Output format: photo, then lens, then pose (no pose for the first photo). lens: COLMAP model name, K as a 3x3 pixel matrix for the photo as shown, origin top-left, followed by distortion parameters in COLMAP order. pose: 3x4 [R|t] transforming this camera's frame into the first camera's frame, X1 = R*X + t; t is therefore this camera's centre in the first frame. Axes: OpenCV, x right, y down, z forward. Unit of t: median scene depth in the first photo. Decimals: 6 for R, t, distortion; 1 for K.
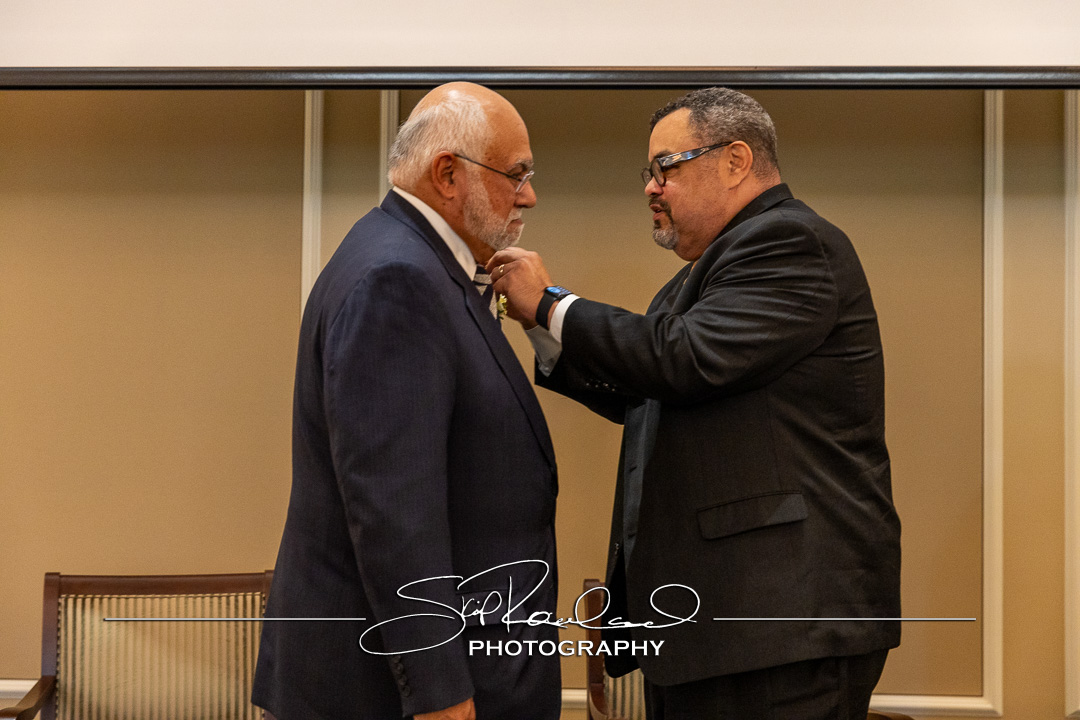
lens RADIAL K [[1872.0, 0, 538.4], [0, 1872.0, 357.8], [0, 0, 1]] dist [0.054619, 0.000000]
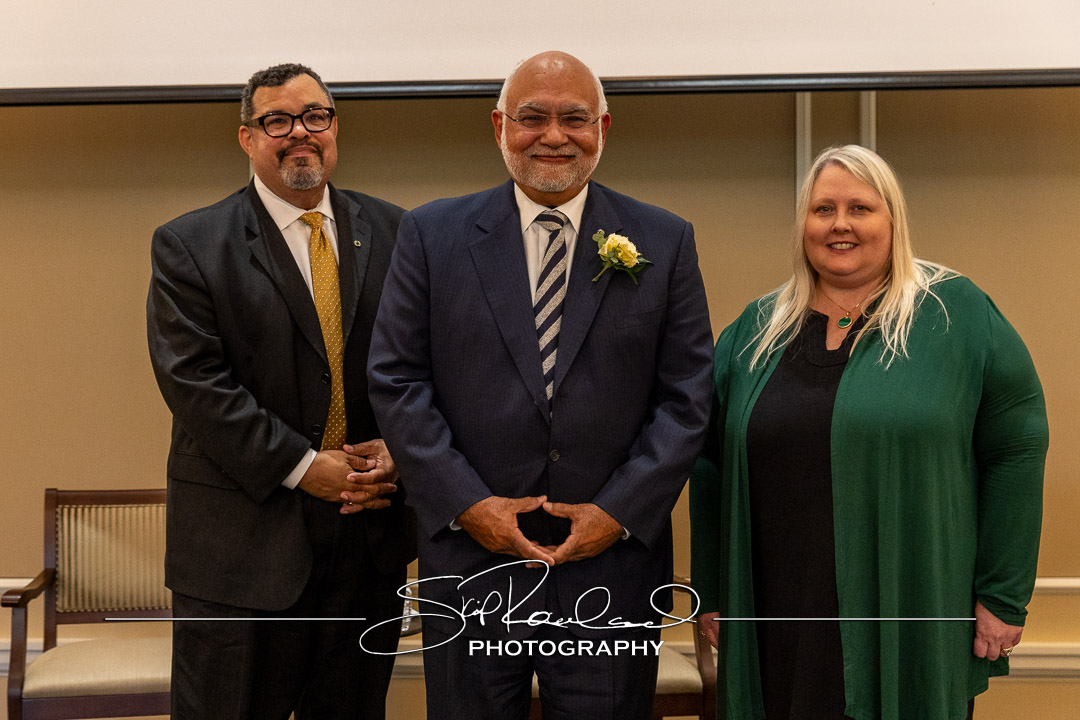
lens RADIAL K [[1478.2, 0, 582.4], [0, 1478.2, 400.3], [0, 0, 1]] dist [0.035390, 0.000000]
pose [[0.999653, -0.014558, -0.021957, 0.125481], [0.015861, 0.998046, 0.060433, -0.000622], [0.021034, -0.060760, 0.997931, 0.005243]]
